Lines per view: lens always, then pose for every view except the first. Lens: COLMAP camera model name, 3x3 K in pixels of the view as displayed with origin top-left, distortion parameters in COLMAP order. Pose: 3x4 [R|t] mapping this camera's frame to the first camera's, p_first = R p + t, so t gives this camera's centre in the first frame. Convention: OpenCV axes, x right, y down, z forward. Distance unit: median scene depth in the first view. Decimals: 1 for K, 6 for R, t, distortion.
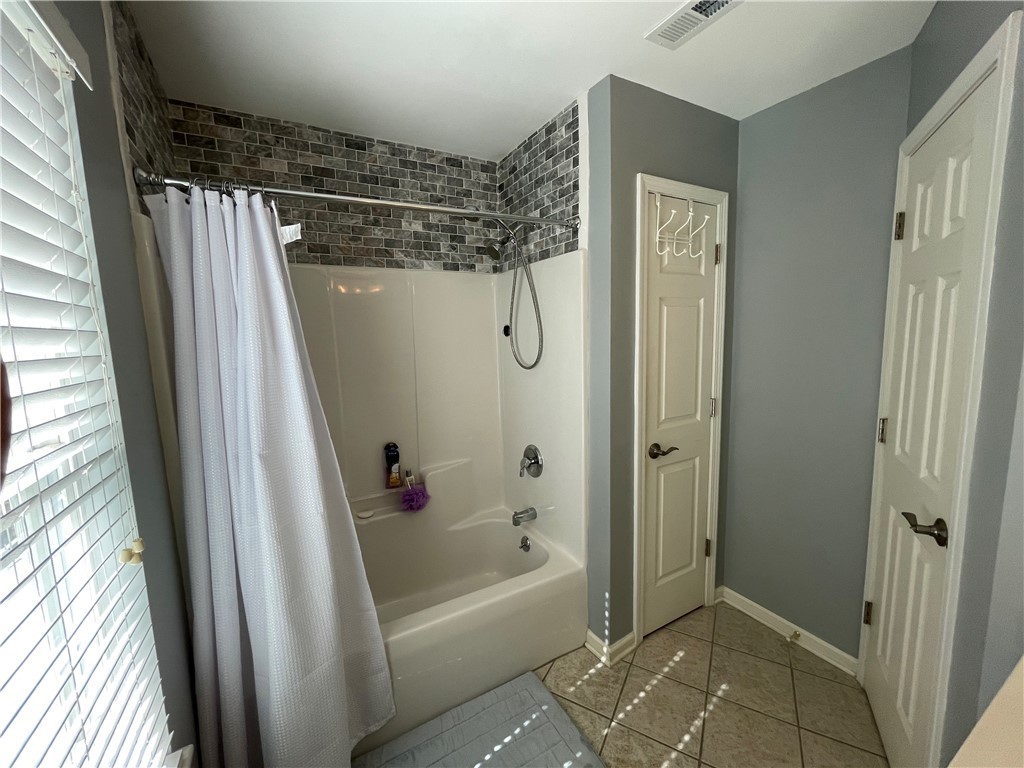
lens RADIAL K [[416.0, 0, 517.4], [0, 416.0, 385.4], [0, 0, 1]] dist [-0.001789, 0.000094]
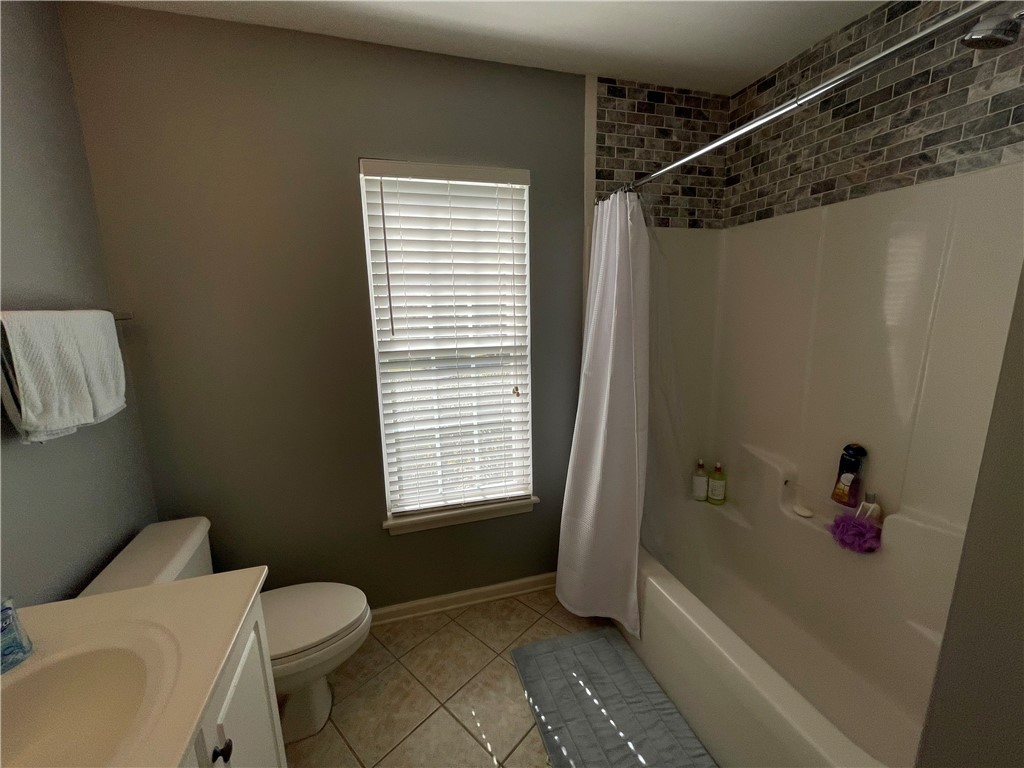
lens RADIAL K [[416.0, 0, 513.8], [0, 416.0, 384.9], [0, 0, 1]] dist [-0.001789, 0.000094]
pose [[-0.229076, 0.222085, -0.947735, 0.524570], [-0.089611, 0.964680, 0.247716, -0.090282], [0.969275, 0.141673, -0.201084, 0.591681]]
